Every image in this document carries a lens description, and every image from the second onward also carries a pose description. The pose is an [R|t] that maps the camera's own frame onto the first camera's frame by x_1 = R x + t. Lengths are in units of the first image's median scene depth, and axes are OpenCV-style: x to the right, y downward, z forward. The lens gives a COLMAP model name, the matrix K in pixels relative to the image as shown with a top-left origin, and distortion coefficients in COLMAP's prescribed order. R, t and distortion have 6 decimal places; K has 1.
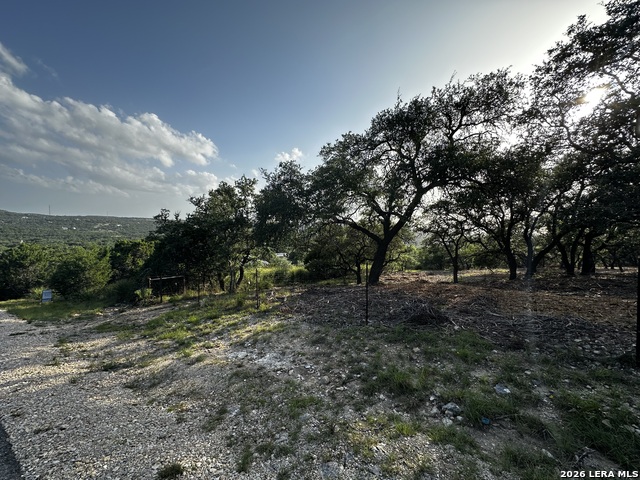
lens RADIAL K [[258.9, 0, 315.7], [0, 258.9, 238.6], [0, 0, 1]] dist [-0.001965, -0.000364]
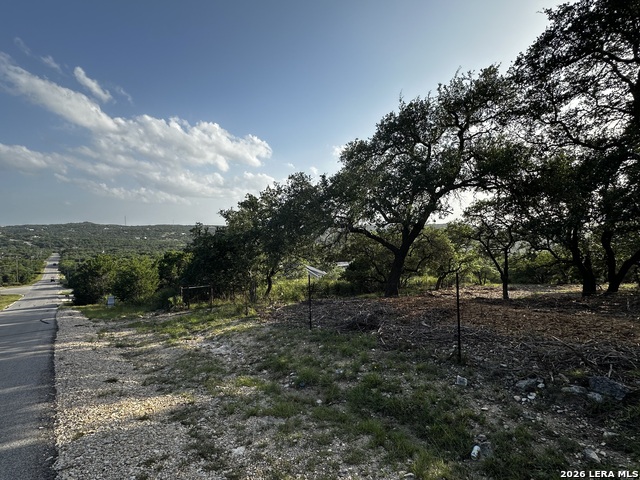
lens RADIAL K [[312.5, 0, 317.2], [0, 312.5, 238.3], [0, 0, 1]] dist [-0.004475, 0.000920]
pose [[0.967776, -0.022111, -0.250838, 0.298353], [0.017639, 0.999643, -0.020061, -0.021131], [0.251192, 0.014990, 0.967821, -0.175472]]
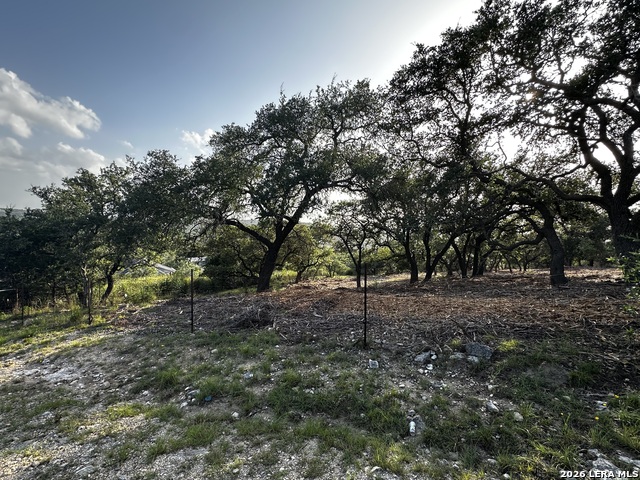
lens RADIAL K [[312.5, 0, 321.9], [0, 312.5, 238.4], [0, 0, 1]] dist [-0.004475, 0.000920]
pose [[0.974486, 0.007522, 0.224323, 0.209713], [-0.006764, 0.999969, -0.004147, -0.011487], [-0.224348, 0.002524, 0.974506, -0.137504]]
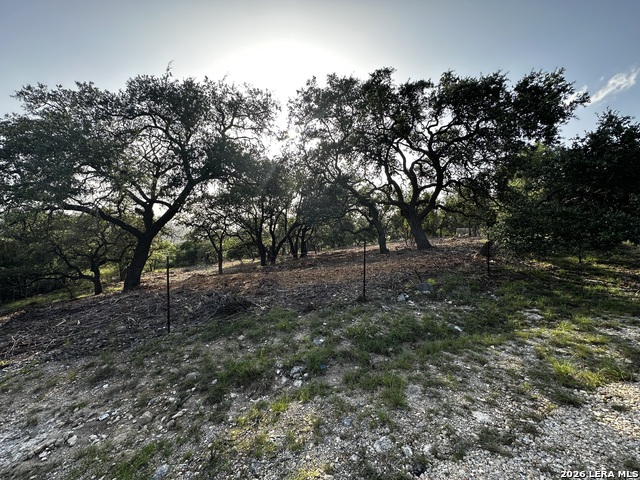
lens RADIAL K [[258.9, 0, 323.0], [0, 258.9, 239.9], [0, 0, 1]] dist [-0.001965, -0.000364]
pose [[0.587176, -0.024657, 0.809084, -0.087812], [0.008954, 0.999673, 0.023967, 0.012529], [-0.809410, -0.006828, 0.587205, 0.063199]]
